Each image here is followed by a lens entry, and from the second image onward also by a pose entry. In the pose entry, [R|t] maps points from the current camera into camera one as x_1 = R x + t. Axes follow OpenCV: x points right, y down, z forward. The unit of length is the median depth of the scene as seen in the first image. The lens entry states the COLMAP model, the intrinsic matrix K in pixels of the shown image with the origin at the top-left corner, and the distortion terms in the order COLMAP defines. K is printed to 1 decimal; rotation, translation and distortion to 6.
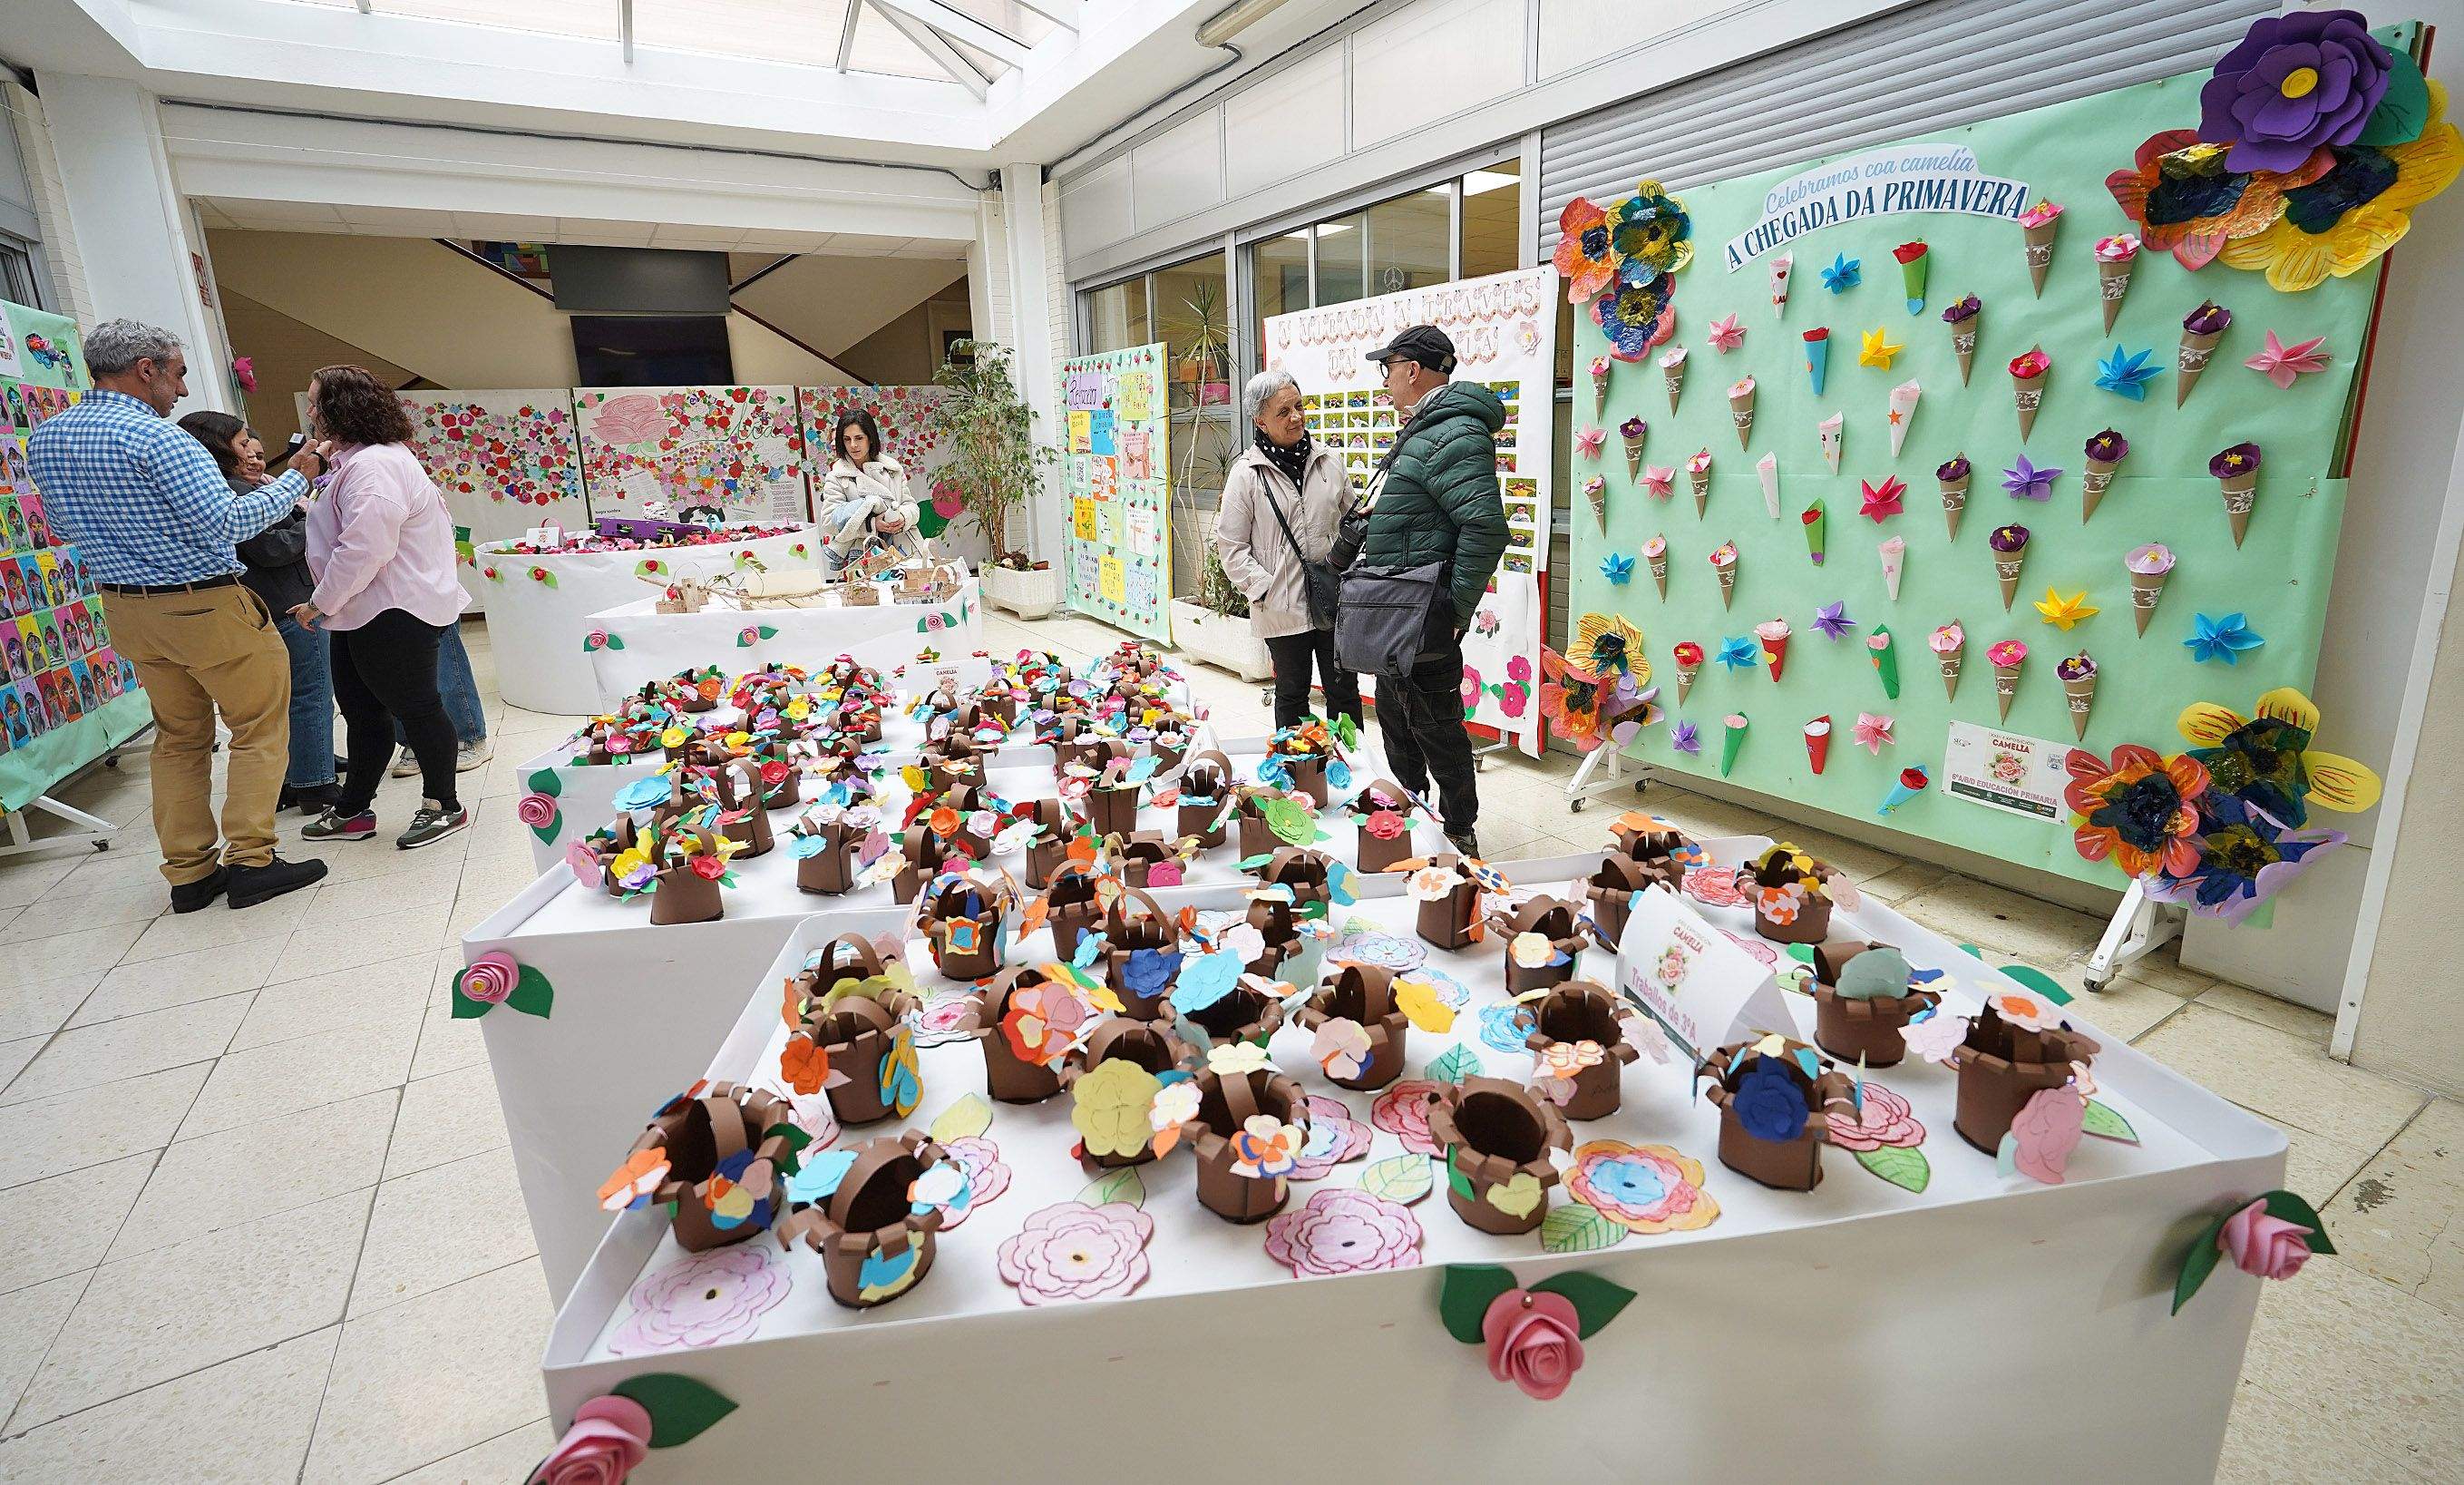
lens RADIAL K [[1133.5, 0, 1238.5], [0, 1133.5, 696.7], [0, 0, 1]] dist [-0.001320, 0.003649]
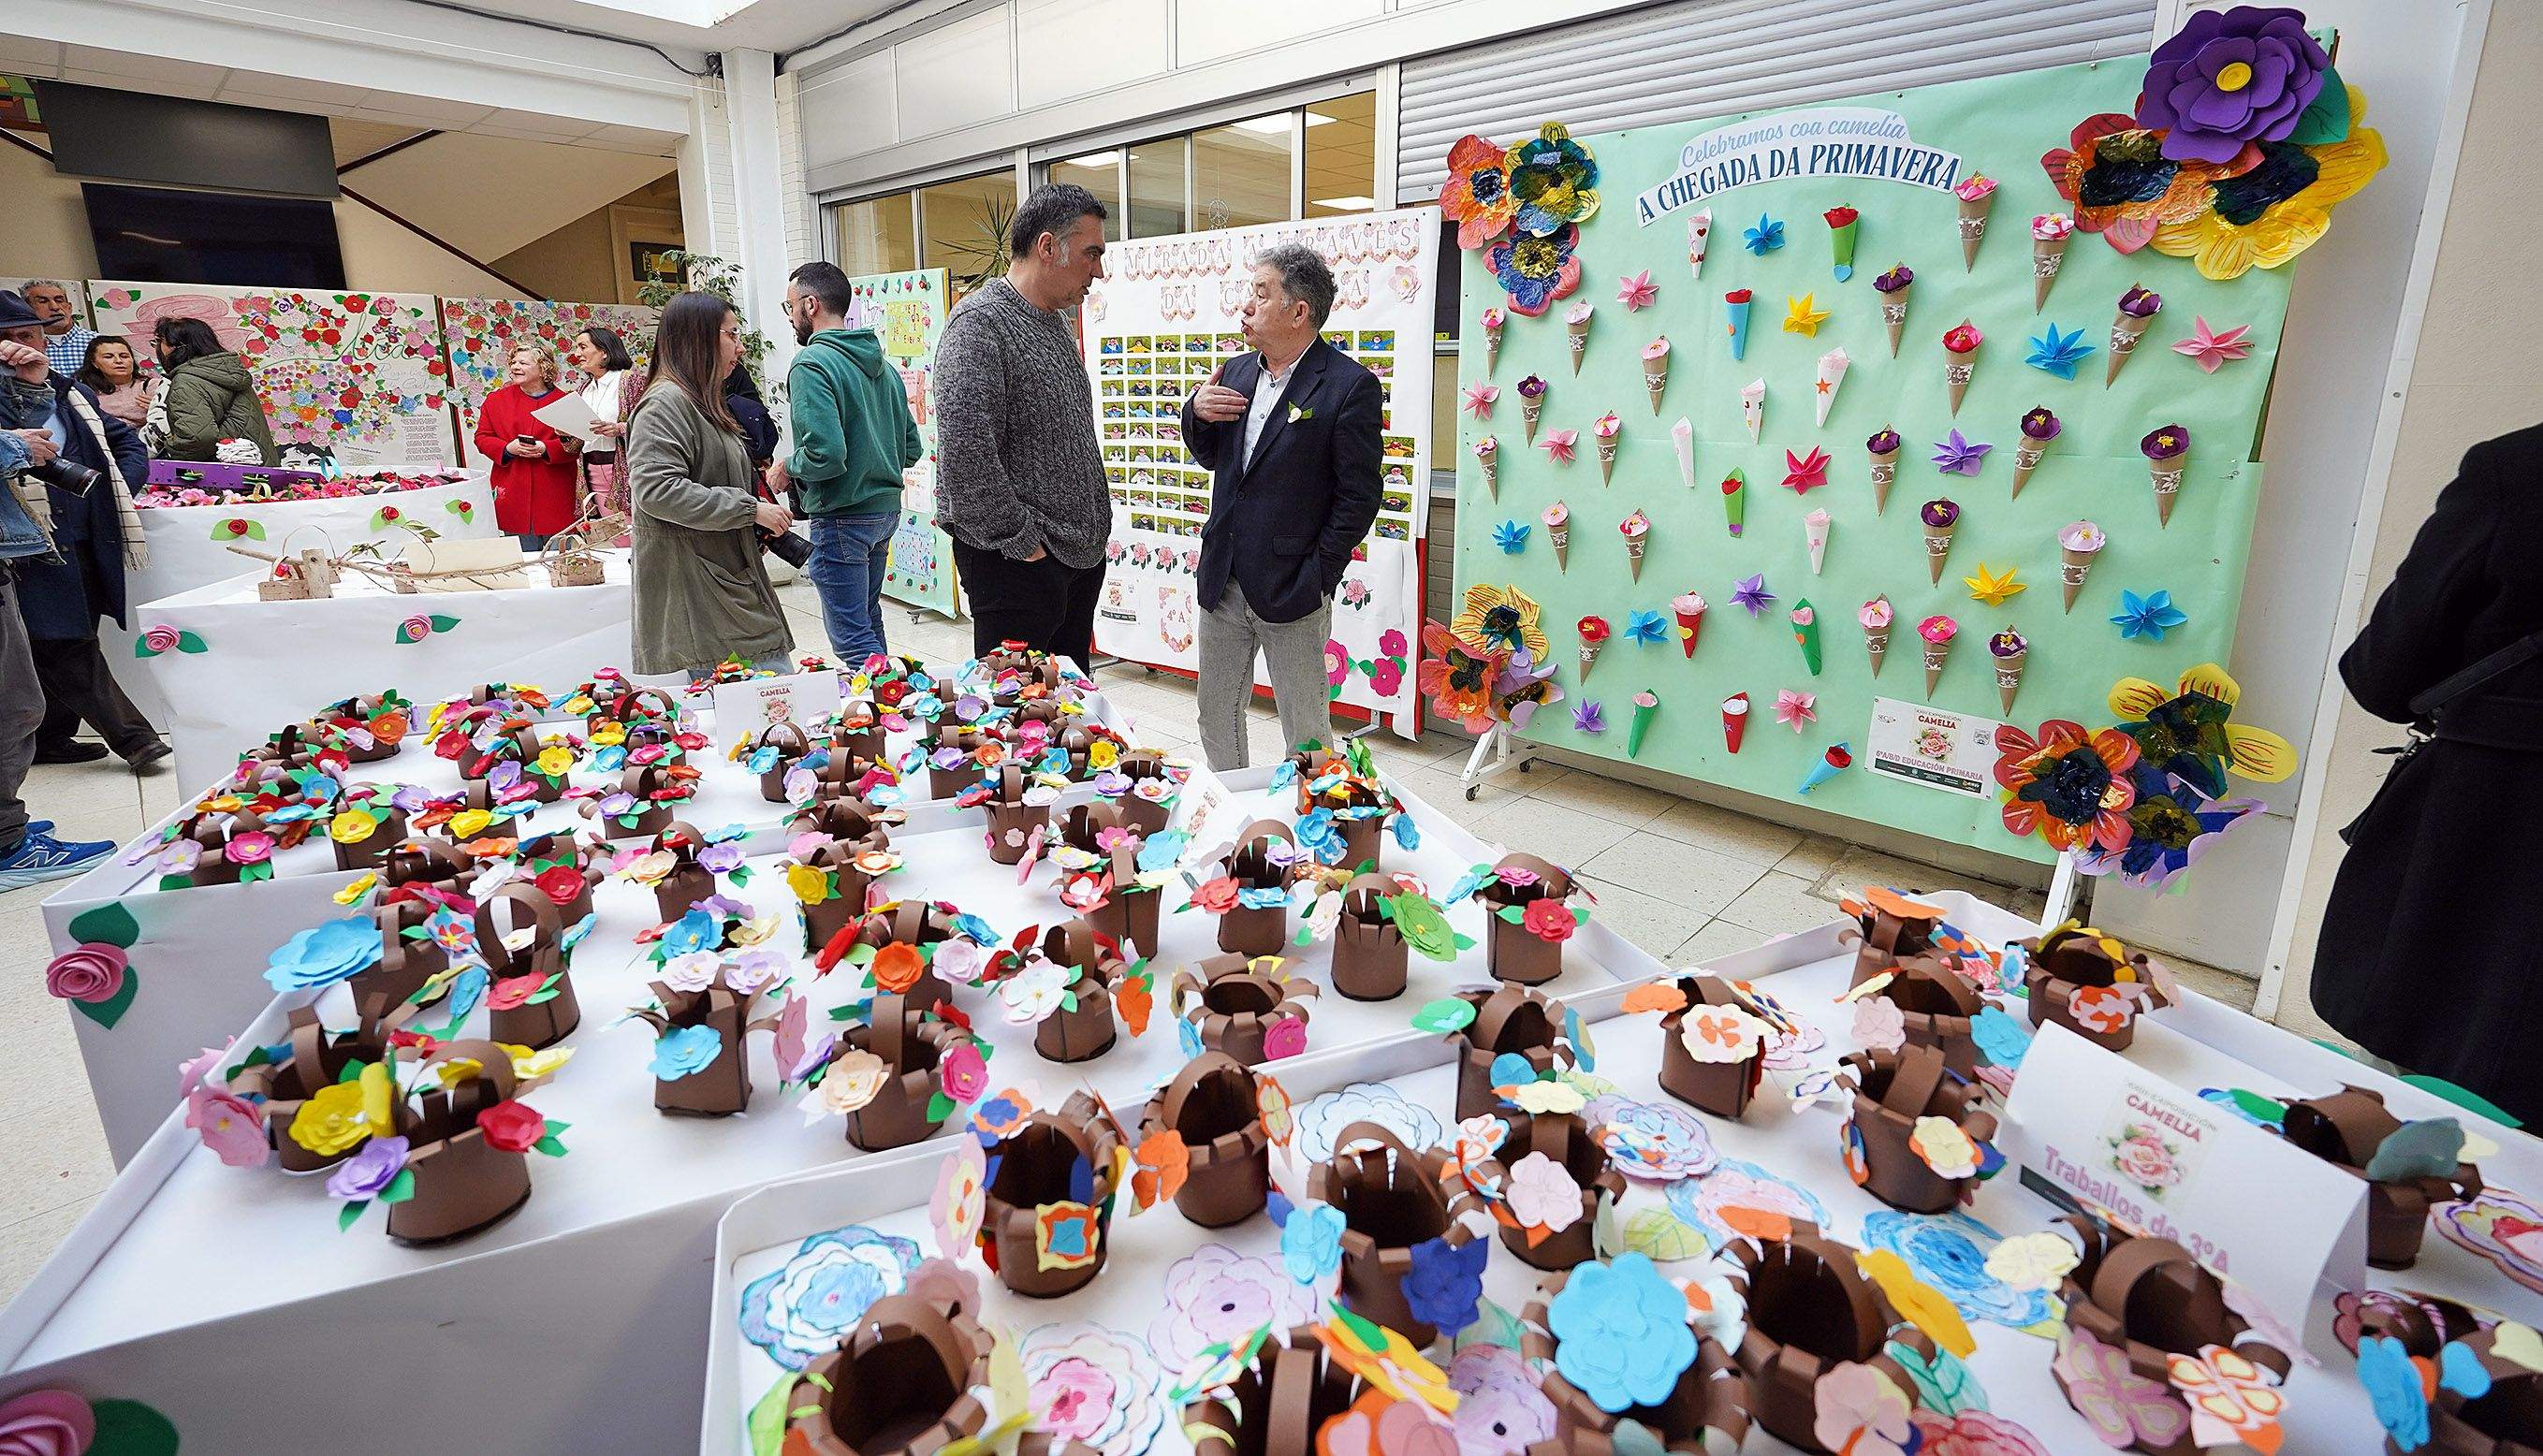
lens RADIAL K [[1151.5, 0, 1283.0], [0, 1151.5, 626.3], [0, 0, 1]] dist [-0.010326, 0.007650]
pose [[0.960976, -0.023047, 0.275671, -0.078642], [0.027786, 0.999525, -0.013296, -0.023789], [-0.275234, 0.020437, 0.961160, 0.108467]]
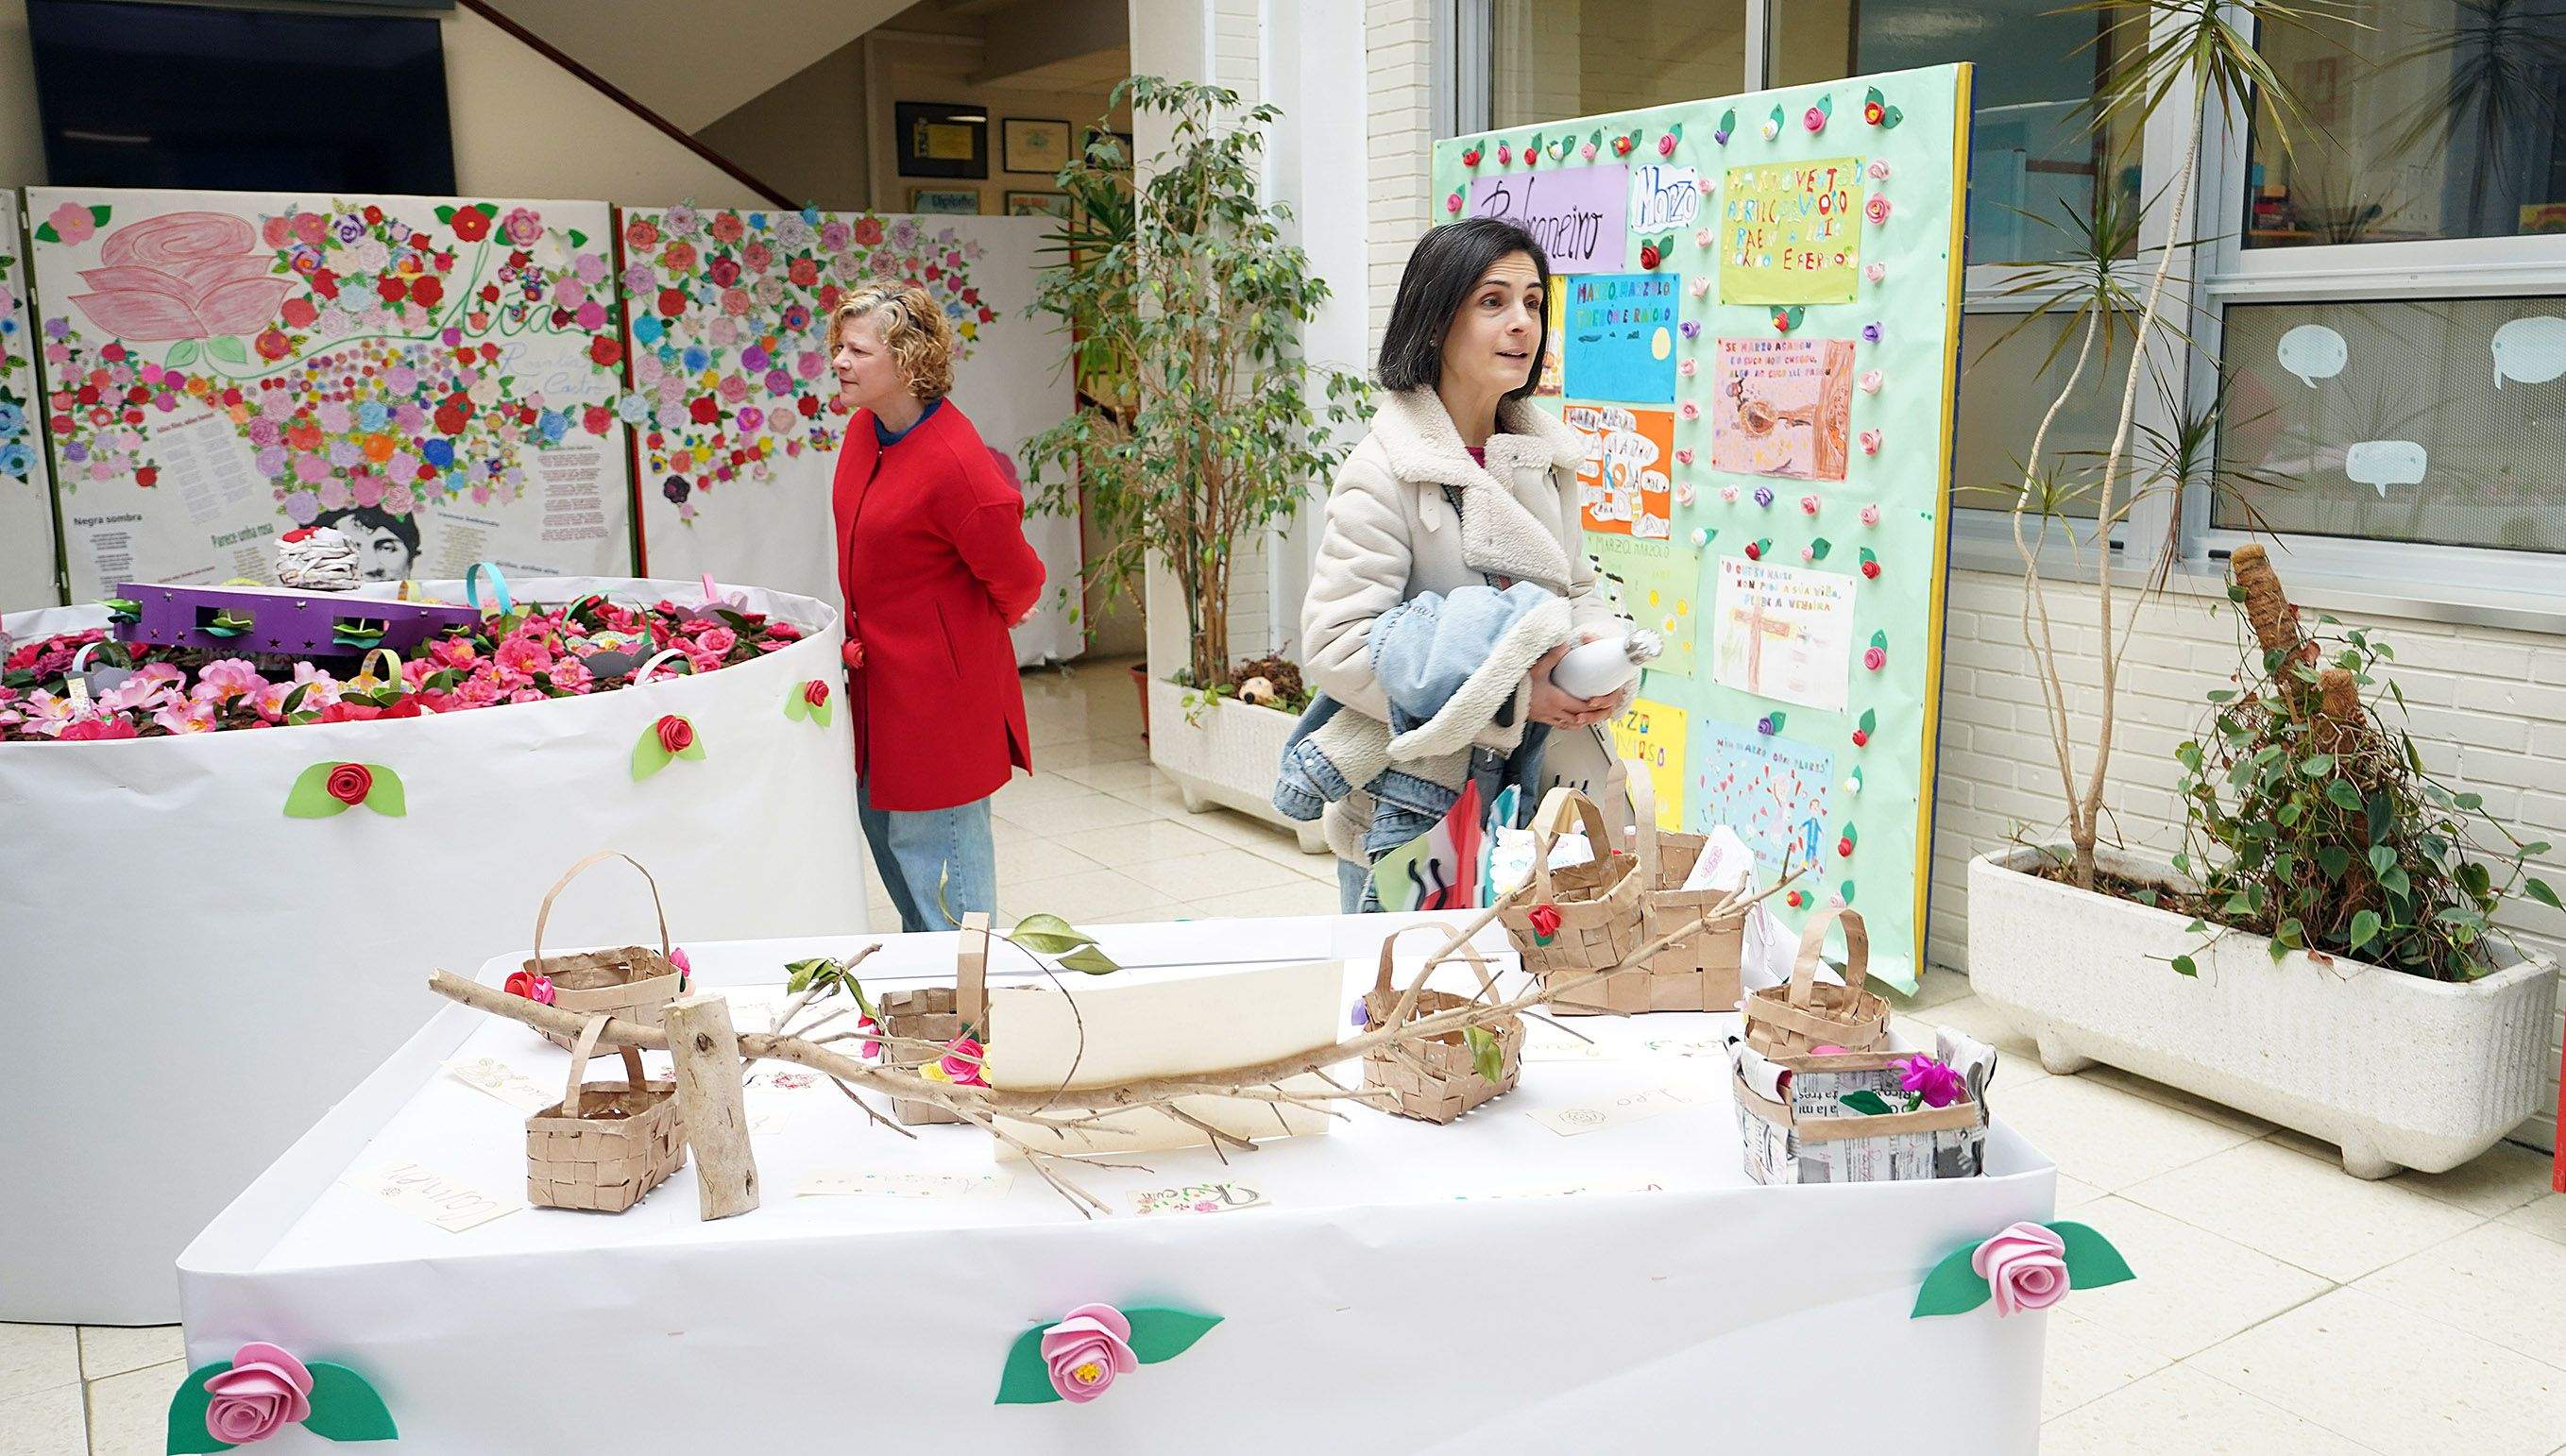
lens RADIAL K [[1993.0, 0, 1286.9], [0, 1993.0, 716.7], [0, 0, 1]] dist [0.004763, -0.004245]
pose [[0.998390, 0.011501, 0.055538, -0.329919], [-0.008903, 0.998864, -0.046806, -0.114584], [-0.056013, 0.046236, 0.997359, 0.525141]]
